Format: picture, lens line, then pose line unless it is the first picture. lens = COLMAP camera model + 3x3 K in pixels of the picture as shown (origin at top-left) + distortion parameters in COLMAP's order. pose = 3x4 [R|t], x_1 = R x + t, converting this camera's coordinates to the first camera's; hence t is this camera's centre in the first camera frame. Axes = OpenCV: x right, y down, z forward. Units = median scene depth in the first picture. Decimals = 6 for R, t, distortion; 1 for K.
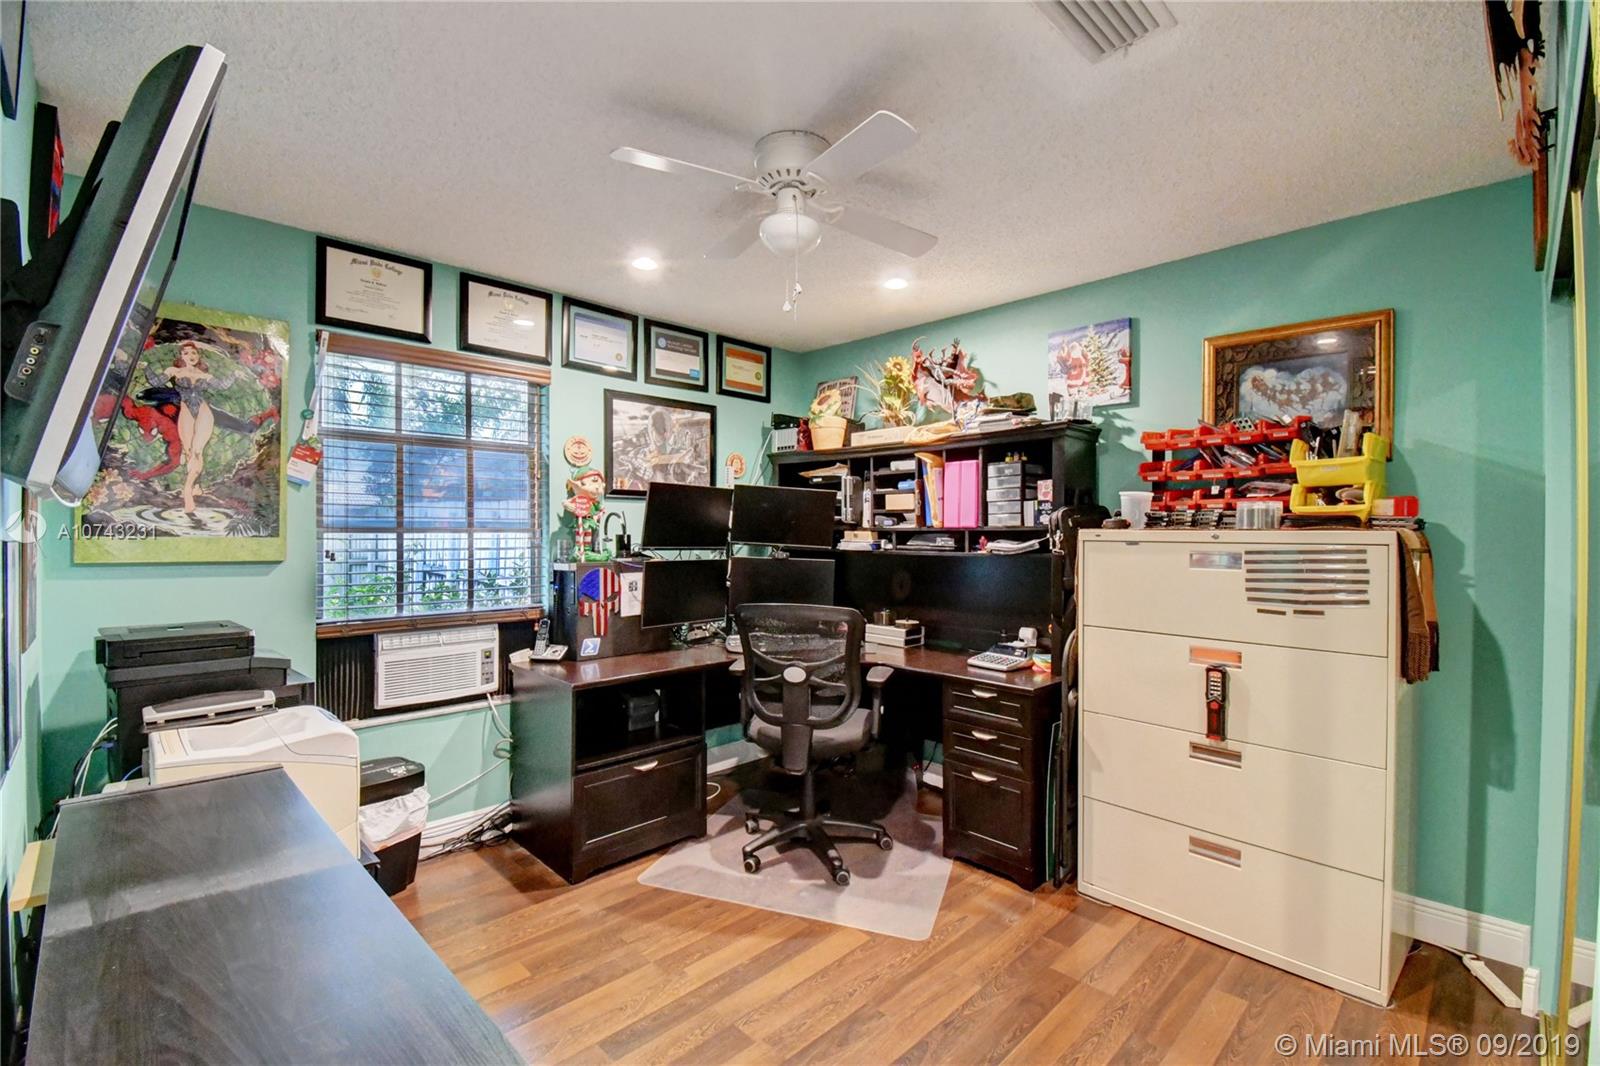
lens RADIAL K [[713.8, 0, 795.8], [0, 713.8, 531.3], [0, 0, 1]] dist [0.023859, -0.030178]
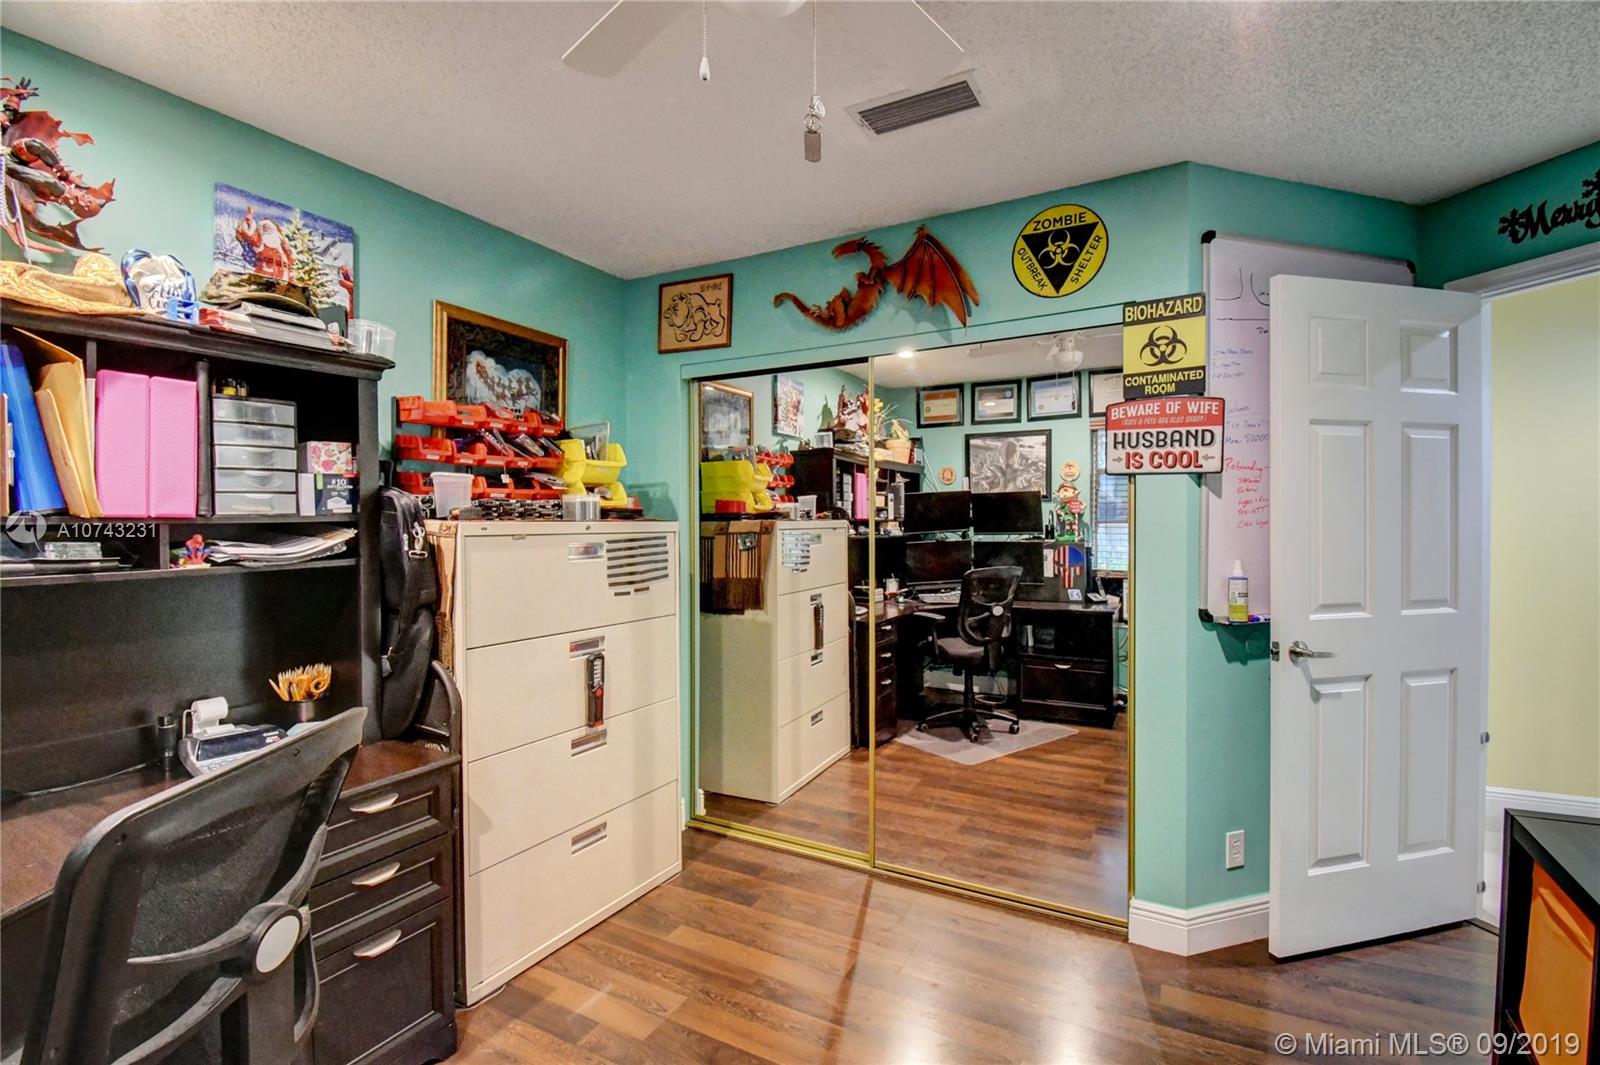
lens RADIAL K [[713.8, 0, 795.8], [0, 713.8, 530.8], [0, 0, 1]] dist [0.023859, -0.030178]
pose [[-0.286647, -0.013210, 0.957945, -0.269391], [0.003413, 0.999885, 0.014809, -0.001236], [-0.958030, 0.007515, -0.286569, 0.581465]]
